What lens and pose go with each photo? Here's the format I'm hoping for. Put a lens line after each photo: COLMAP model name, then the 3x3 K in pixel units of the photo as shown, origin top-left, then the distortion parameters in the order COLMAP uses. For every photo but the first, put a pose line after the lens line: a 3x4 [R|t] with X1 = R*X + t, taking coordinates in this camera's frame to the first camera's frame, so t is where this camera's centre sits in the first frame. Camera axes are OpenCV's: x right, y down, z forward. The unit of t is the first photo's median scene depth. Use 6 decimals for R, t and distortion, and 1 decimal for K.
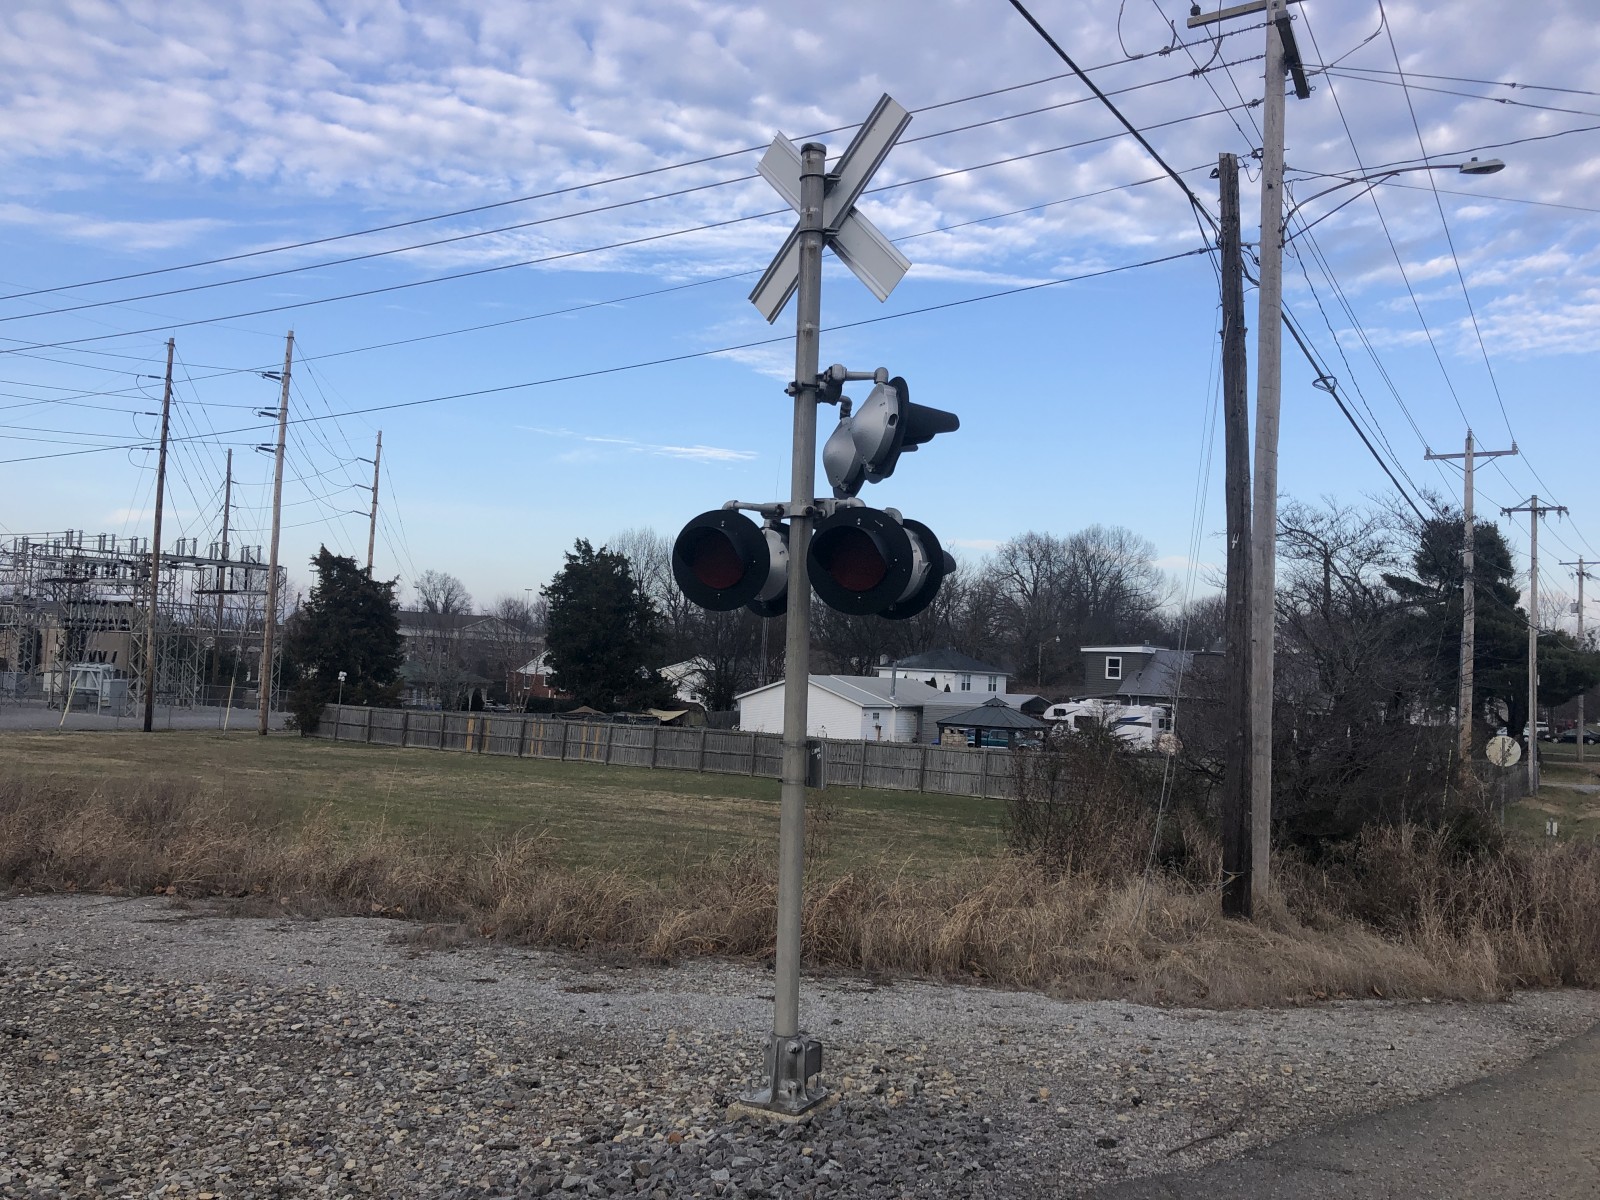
lens RADIAL K [[1284.4, 0, 804.7], [0, 1284.4, 575.3], [0, 0, 1]] dist [0.042103, -0.059260]
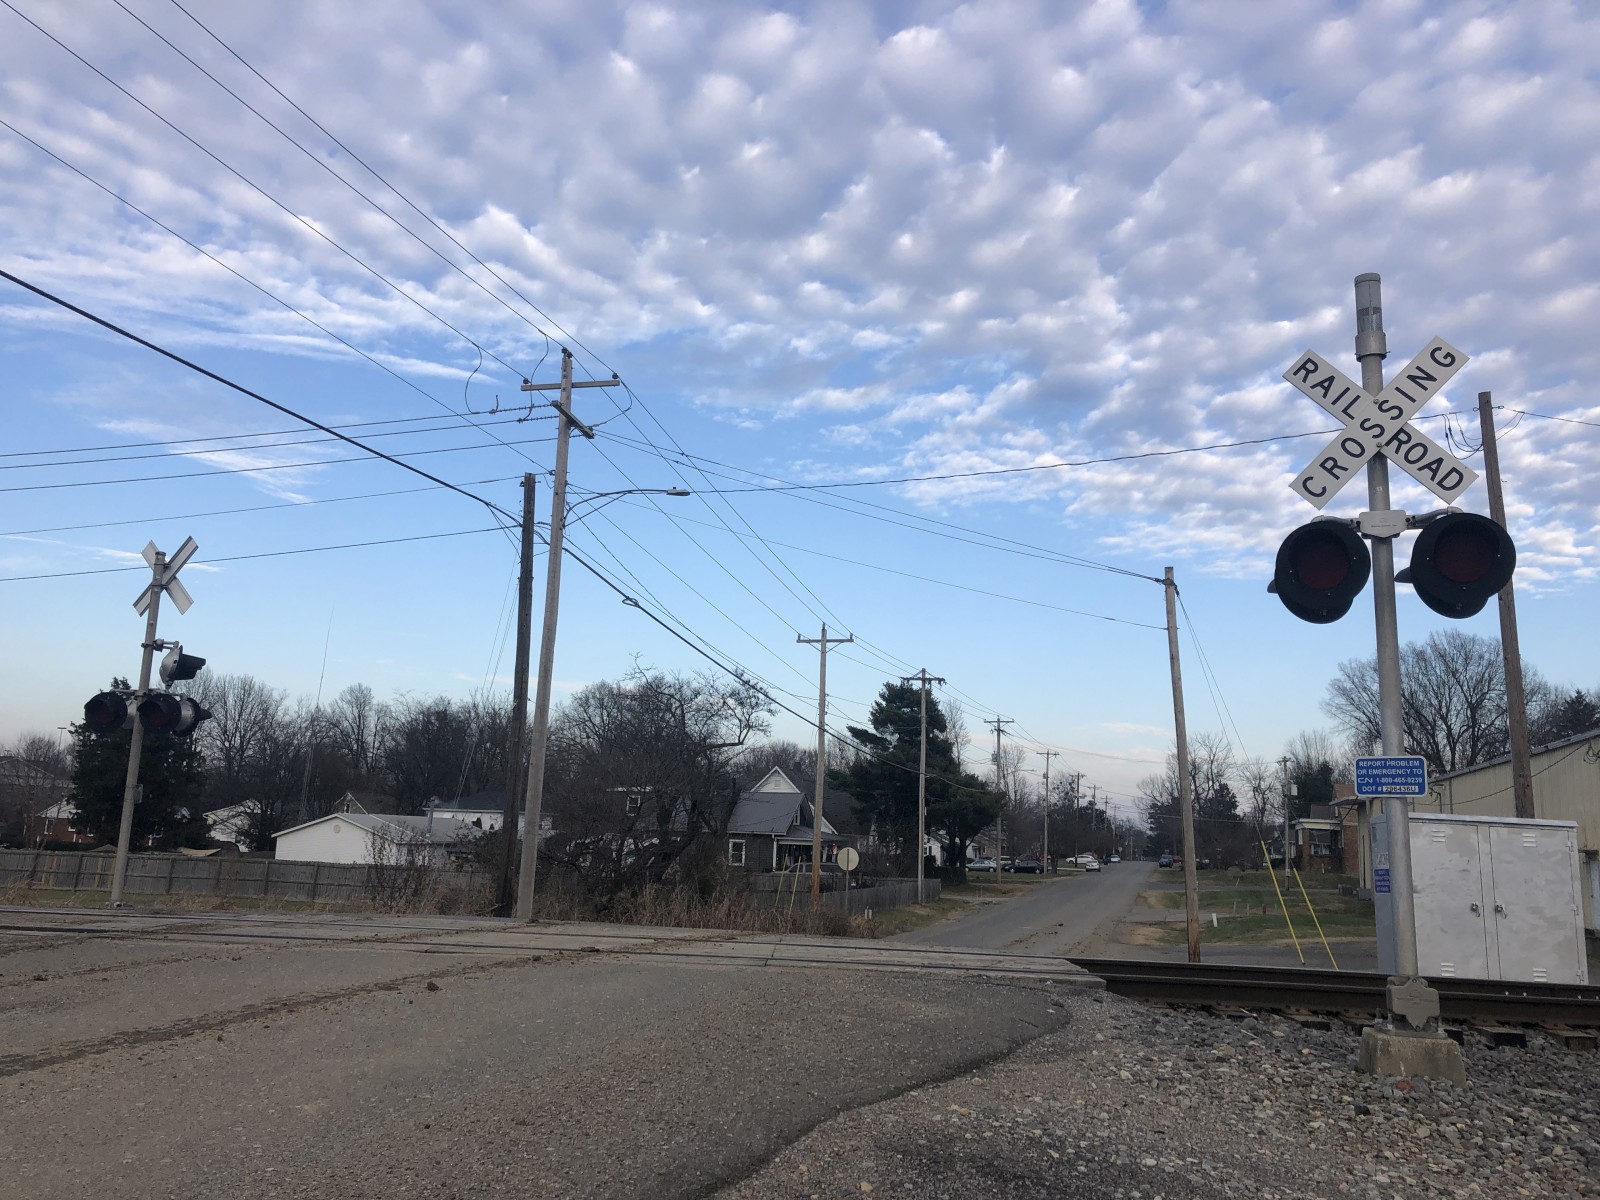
lens RADIAL K [[1284.4, 0, 804.7], [0, 1284.4, 575.3], [0, 0, 1]] dist [0.042103, -0.059260]
pose [[0.953603, 0.054046, 0.296175, 0.055147], [-0.020104, 0.992991, -0.116469, -0.001177], [-0.300394, 0.105111, 0.948006, -0.215035]]
